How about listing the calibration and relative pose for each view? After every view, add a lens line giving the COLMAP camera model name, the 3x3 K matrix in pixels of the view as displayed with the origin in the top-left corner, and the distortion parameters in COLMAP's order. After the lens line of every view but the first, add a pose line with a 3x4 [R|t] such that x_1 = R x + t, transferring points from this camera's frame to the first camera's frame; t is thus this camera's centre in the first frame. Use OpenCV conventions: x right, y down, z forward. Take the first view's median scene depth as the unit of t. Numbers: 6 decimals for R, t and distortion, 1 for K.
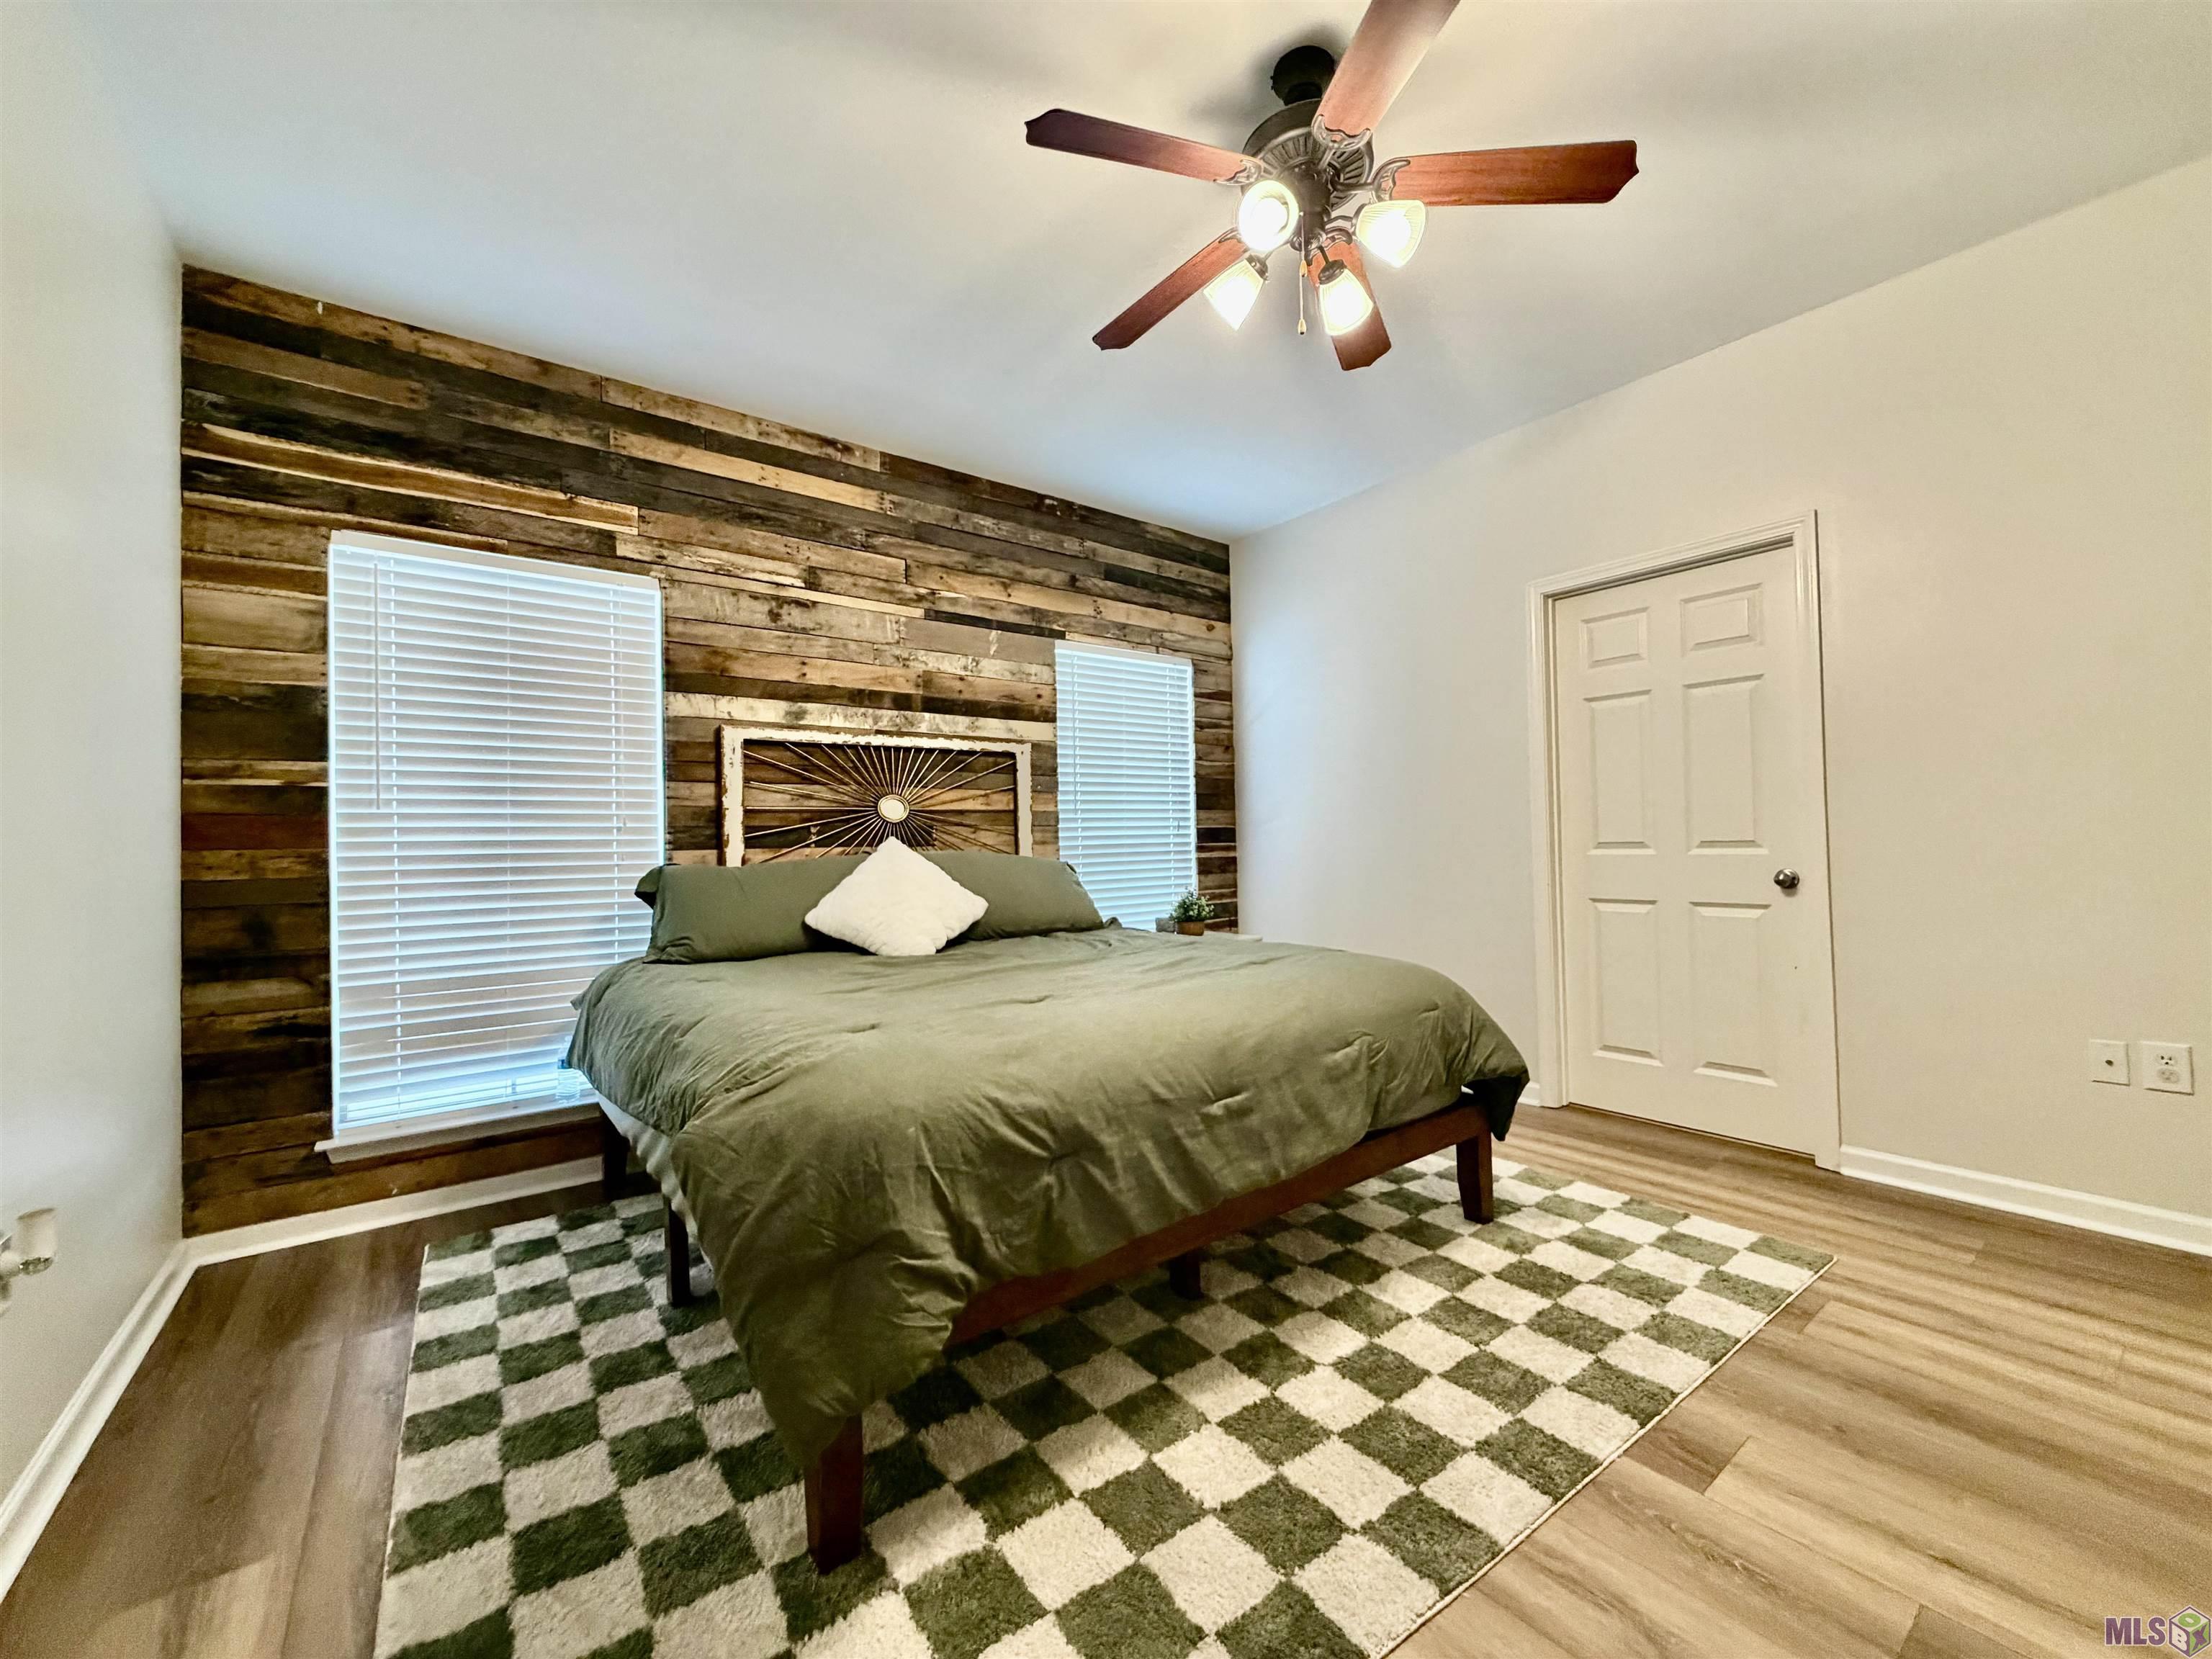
lens RADIAL K [[879.5, 0, 1102.8], [0, 879.5, 829.7], [0, 0, 1]] dist [-0.000149, -0.000573]
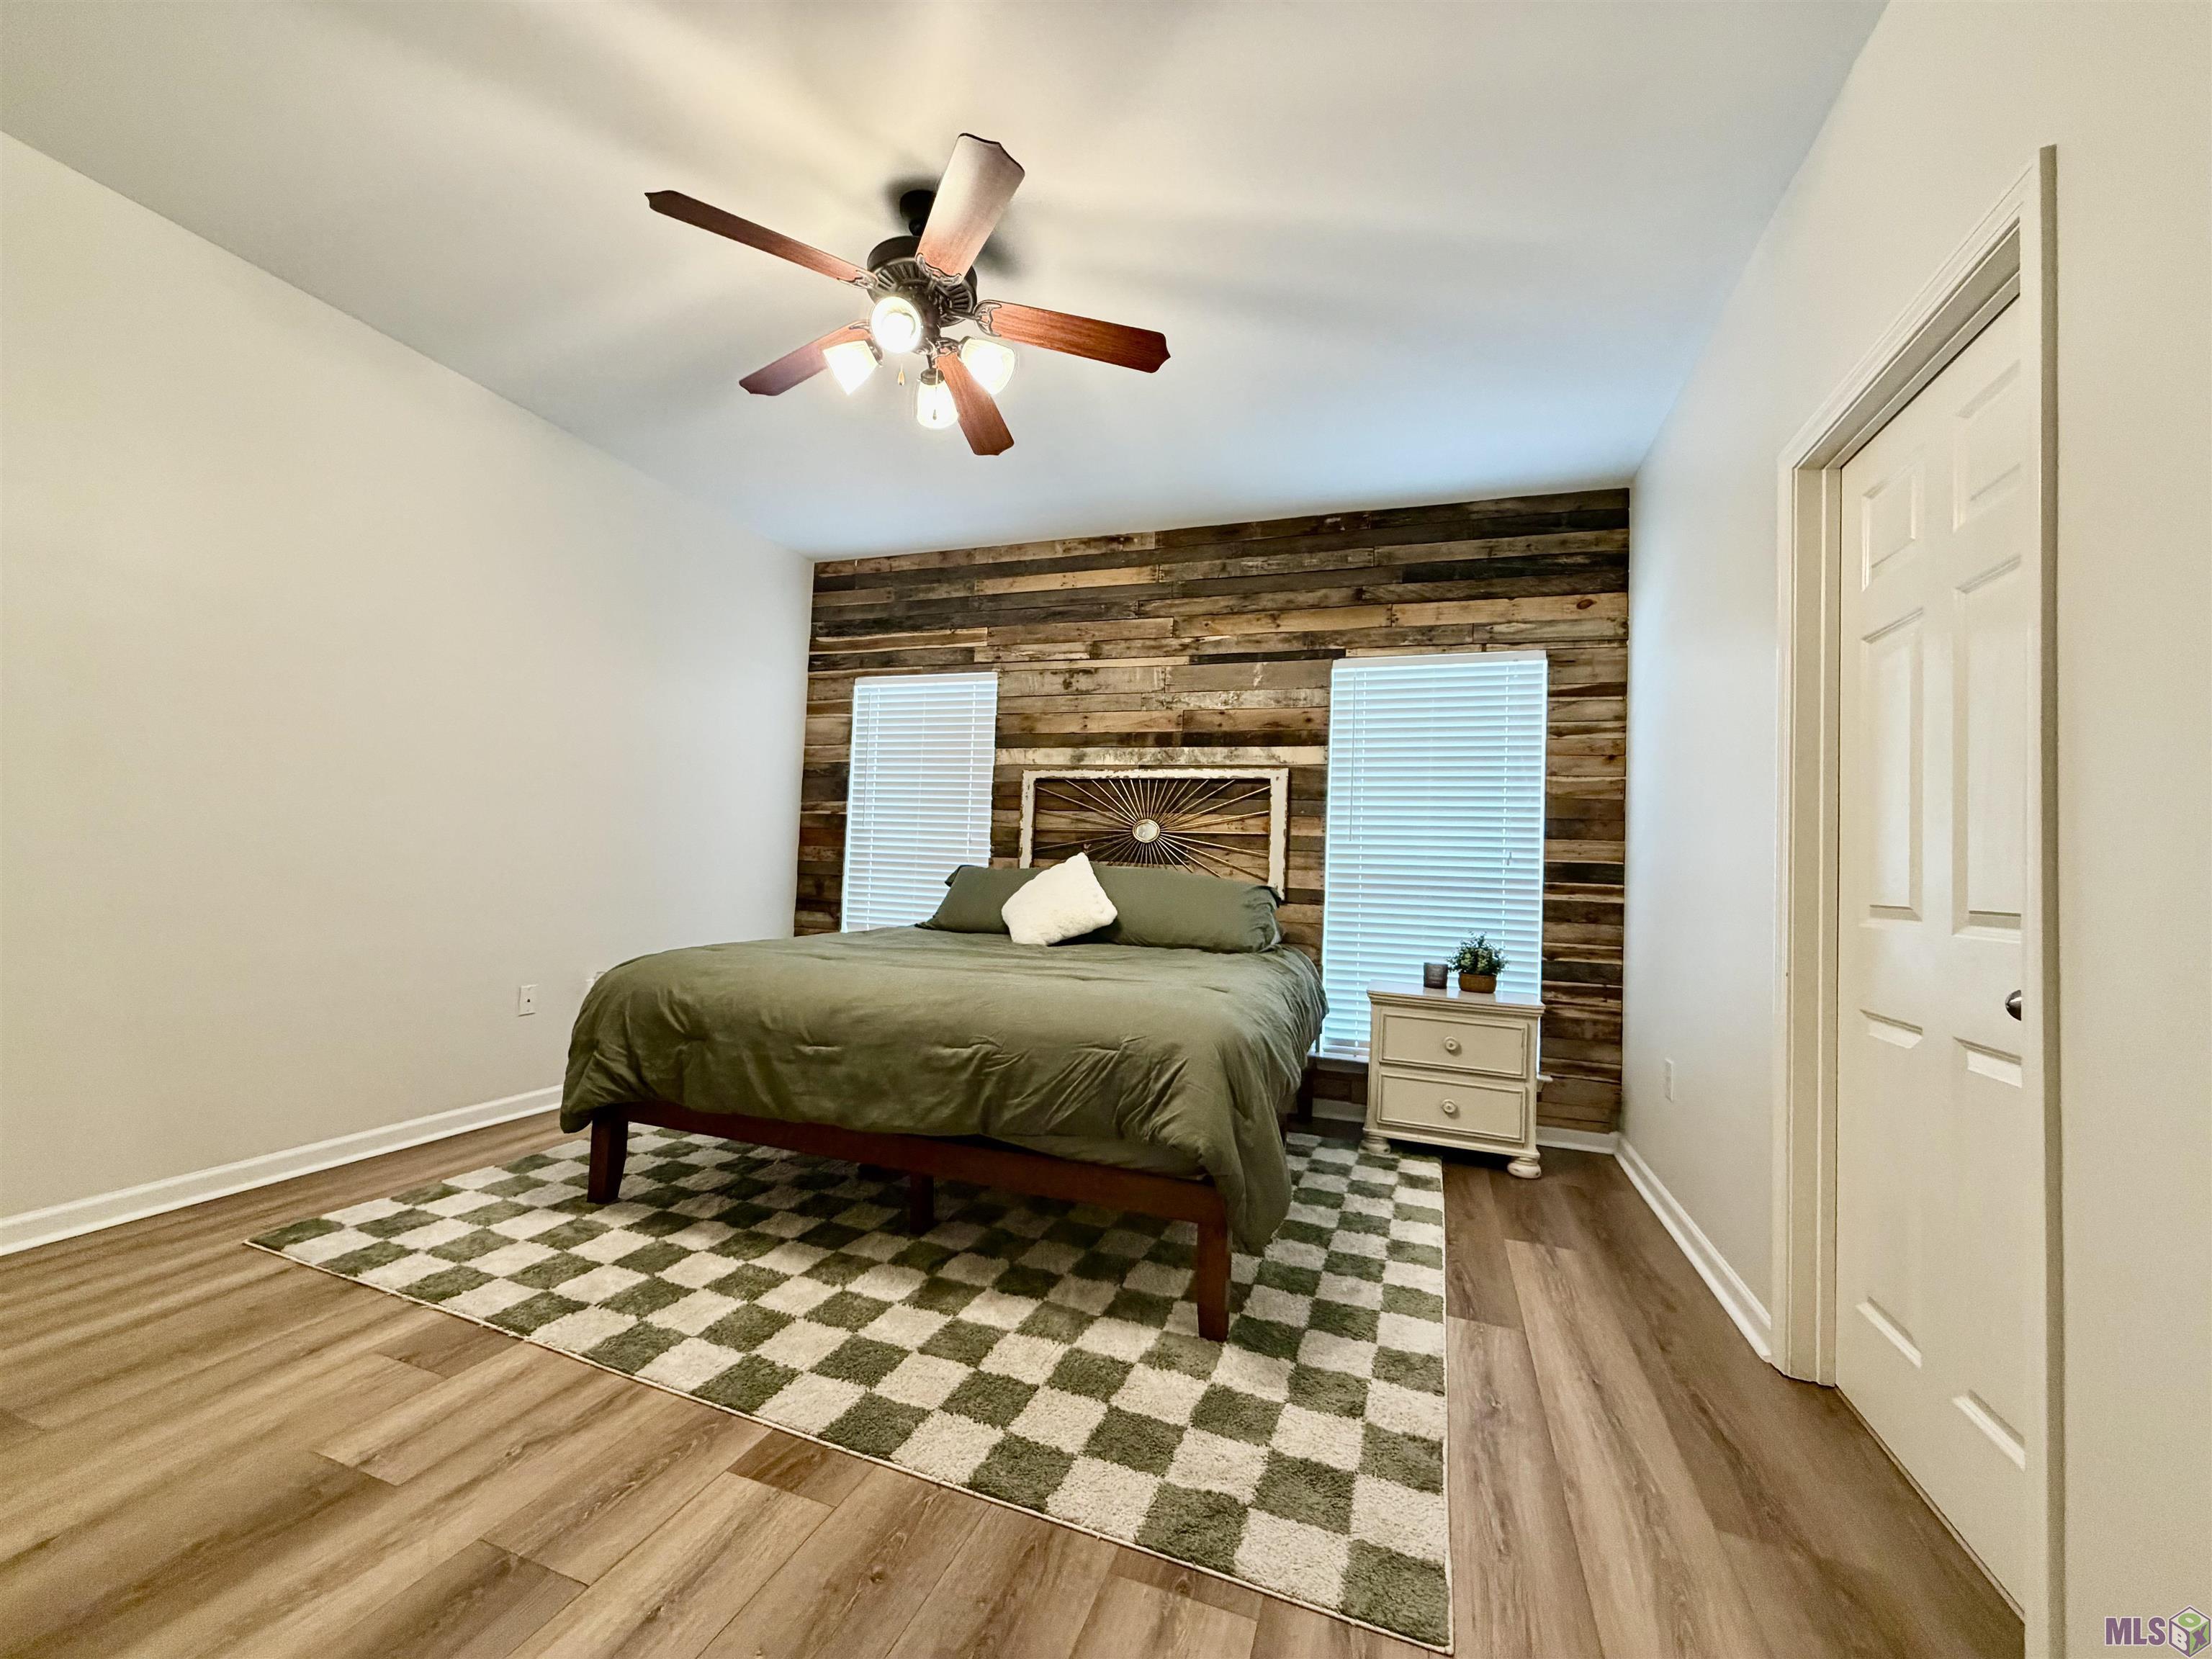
lens RADIAL K [[879.5, 0, 1099.9], [0, 879.5, 829.1], [0, 0, 1]] dist [-0.000149, -0.000573]
pose [[0.545865, 0.006829, -0.837845, 0.794797], [-0.037177, 0.999179, -0.016078, -0.005690], [0.837048, 0.039925, 0.545671, 0.338484]]
